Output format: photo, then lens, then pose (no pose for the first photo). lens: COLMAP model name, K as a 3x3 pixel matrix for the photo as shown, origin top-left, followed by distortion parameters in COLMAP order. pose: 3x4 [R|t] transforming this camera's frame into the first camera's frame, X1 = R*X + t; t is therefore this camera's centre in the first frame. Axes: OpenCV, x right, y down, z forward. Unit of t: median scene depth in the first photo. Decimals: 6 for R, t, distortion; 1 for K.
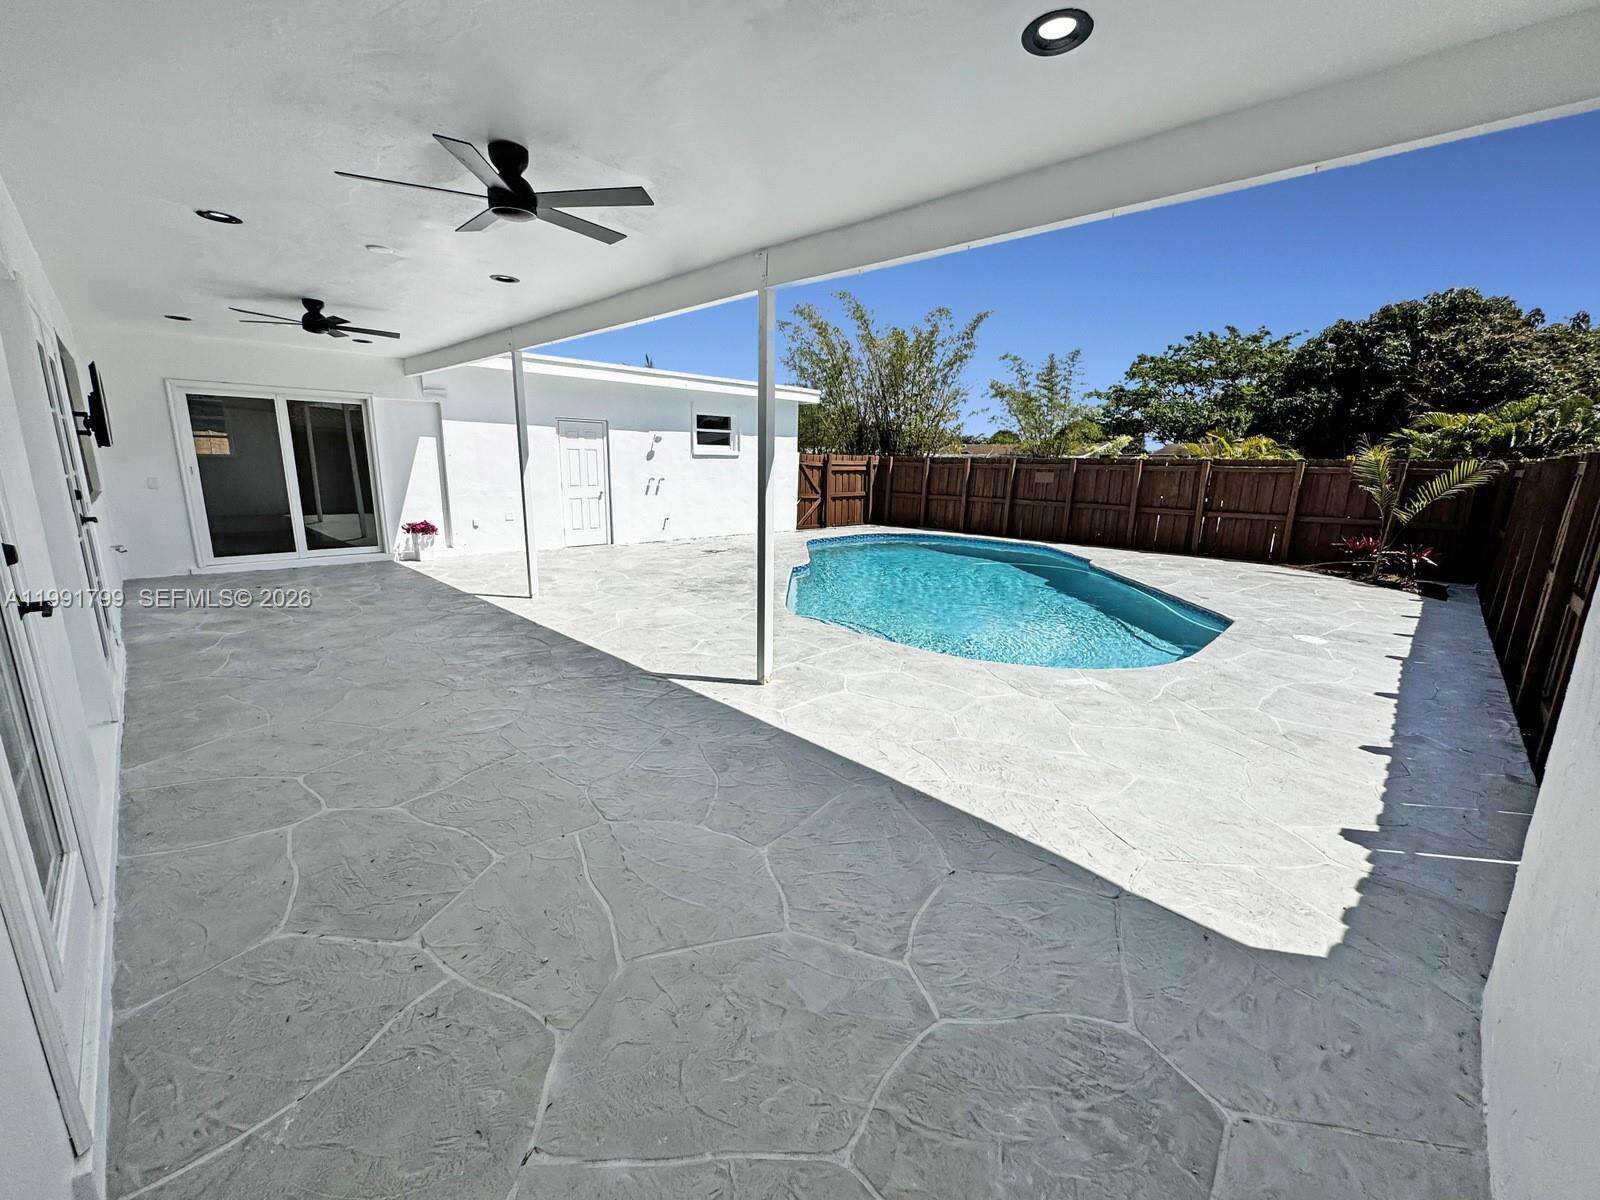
lens RADIAL K [[639.2, 0, 800.0], [0, 639.2, 600.0], [0, 0, 1]] dist [-0.002550, -0.000184]
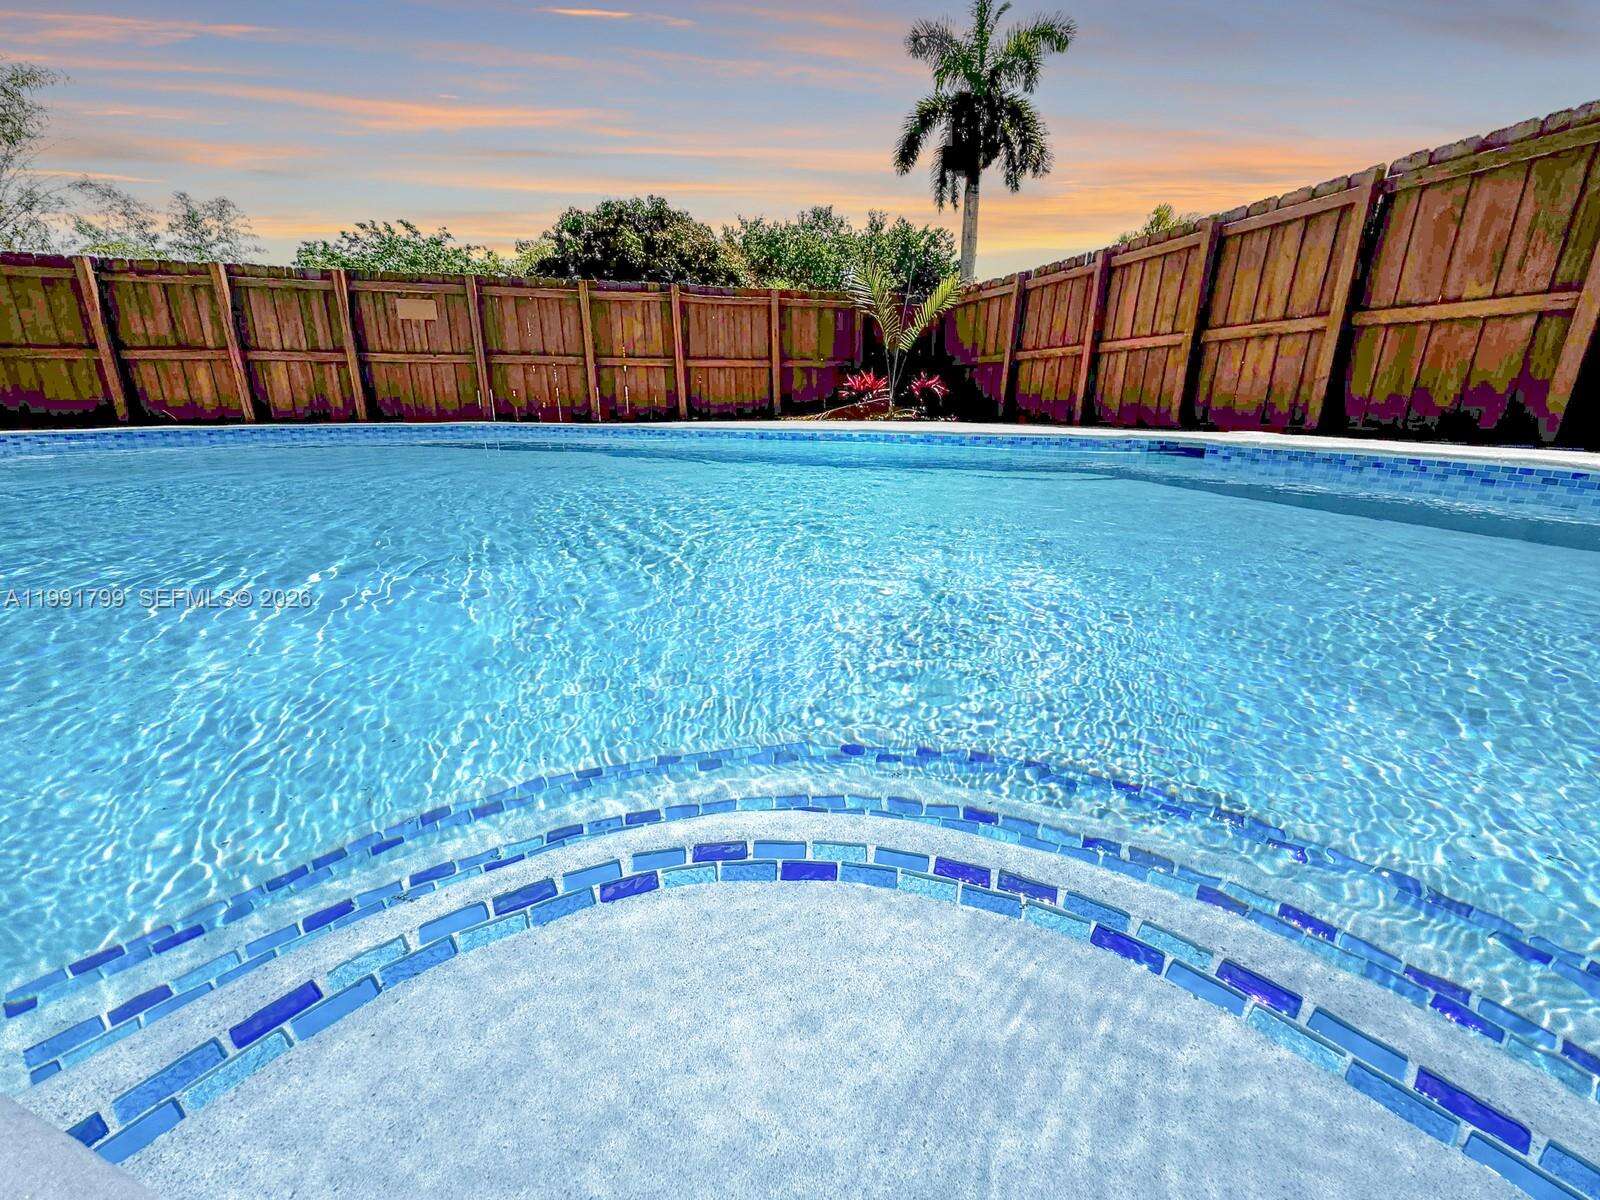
lens RADIAL K [[639.2, 0, 800.0], [0, 639.2, 600.0], [0, 0, 1]] dist [-0.002550, -0.000184]
pose [[0.438981, -0.284400, 0.852298, -0.011116], [0.201576, 0.955576, 0.215040, -0.004319], [-0.875593, 0.077404, 0.476808, 0.432740]]
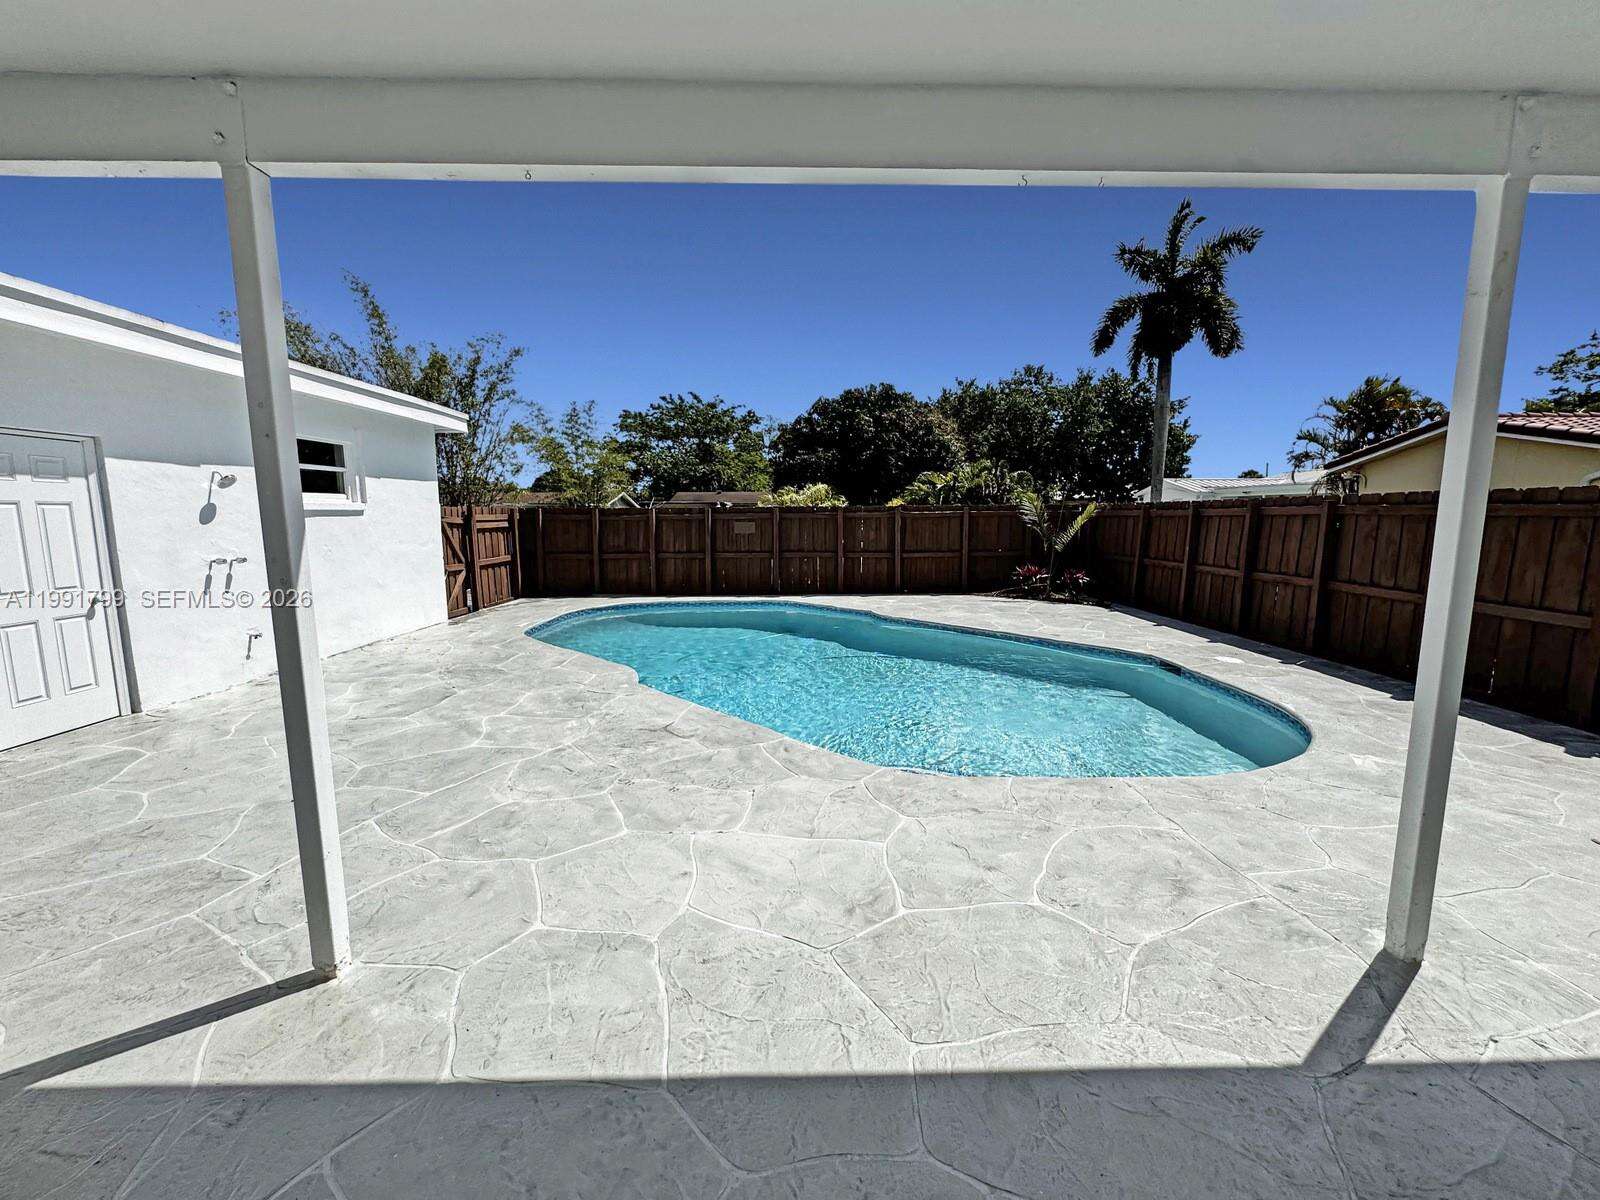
lens RADIAL K [[639.2, 0, 800.0], [0, 639.2, 600.0], [0, 0, 1]] dist [-0.002550, -0.000184]
pose [[0.699455, -0.116405, 0.705133, -0.210861], [0.167034, 0.985947, -0.002926, -0.066729], [-0.694883, 0.119828, 0.709069, 0.275614]]
